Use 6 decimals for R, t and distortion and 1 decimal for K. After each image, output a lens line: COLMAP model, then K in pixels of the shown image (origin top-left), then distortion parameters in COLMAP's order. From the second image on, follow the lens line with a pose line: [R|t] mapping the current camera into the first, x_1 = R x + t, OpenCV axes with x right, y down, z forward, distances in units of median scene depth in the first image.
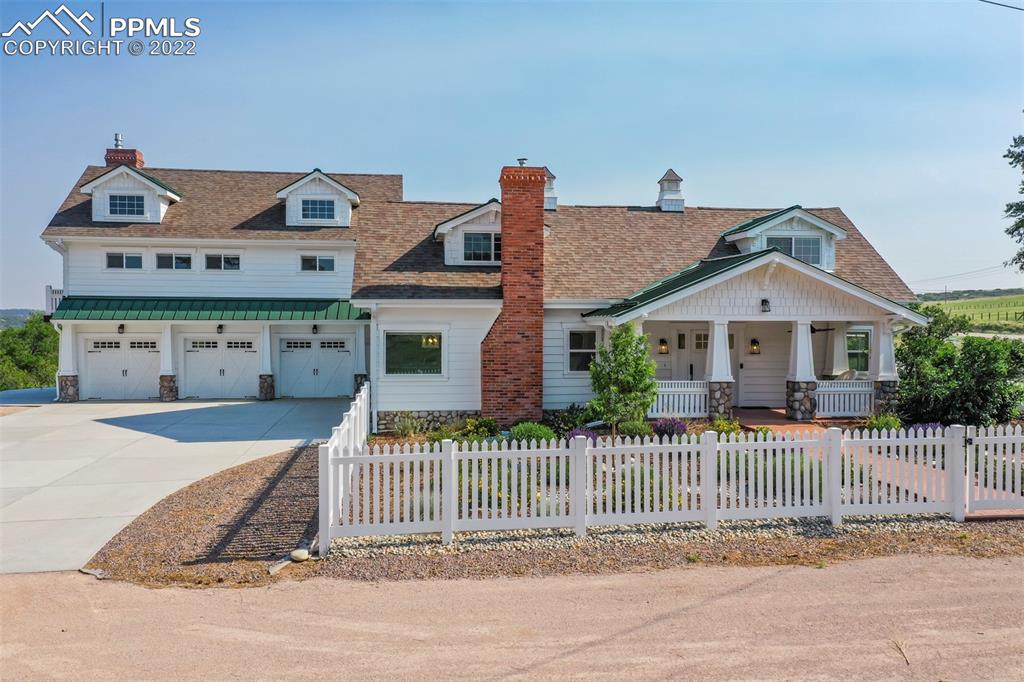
lens RADIAL K [[811.0, 0, 510.7], [0, 811.0, 346.9], [0, 0, 1]] dist [0.021045, 0.008782]
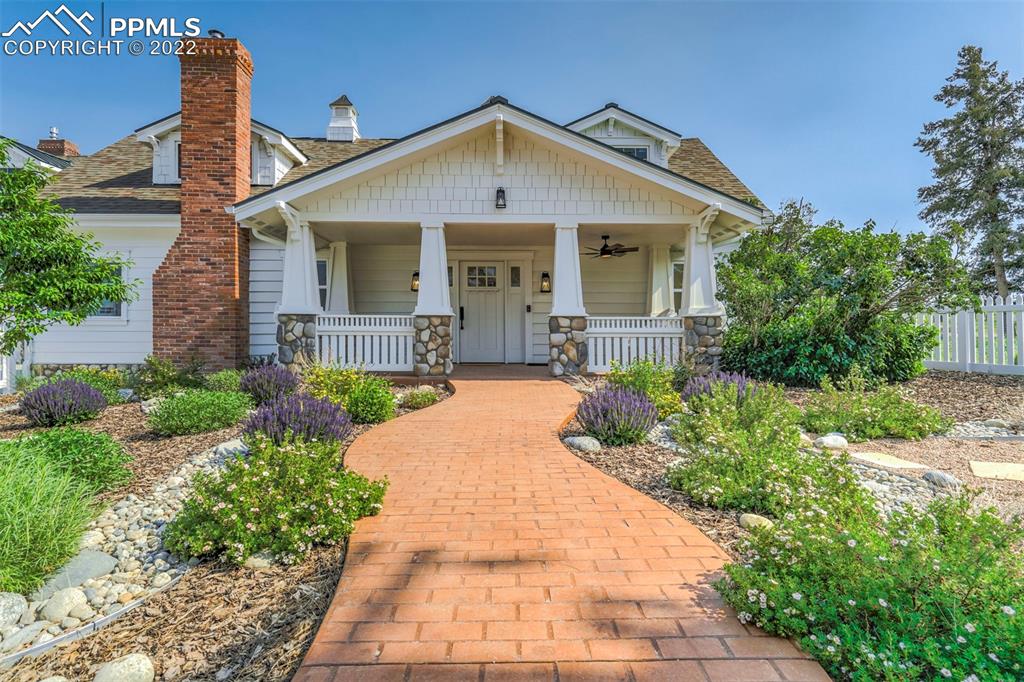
lens RADIAL K [[531.5, 0, 513.7], [0, 531.5, 331.0], [0, 0, 1]] dist [0.002604, 0.002560]
pose [[0.992915, -0.002069, -0.118811, 0.368127], [-0.002582, 0.999237, -0.038983, 0.070346], [0.118801, 0.039013, 0.992151, 0.576146]]
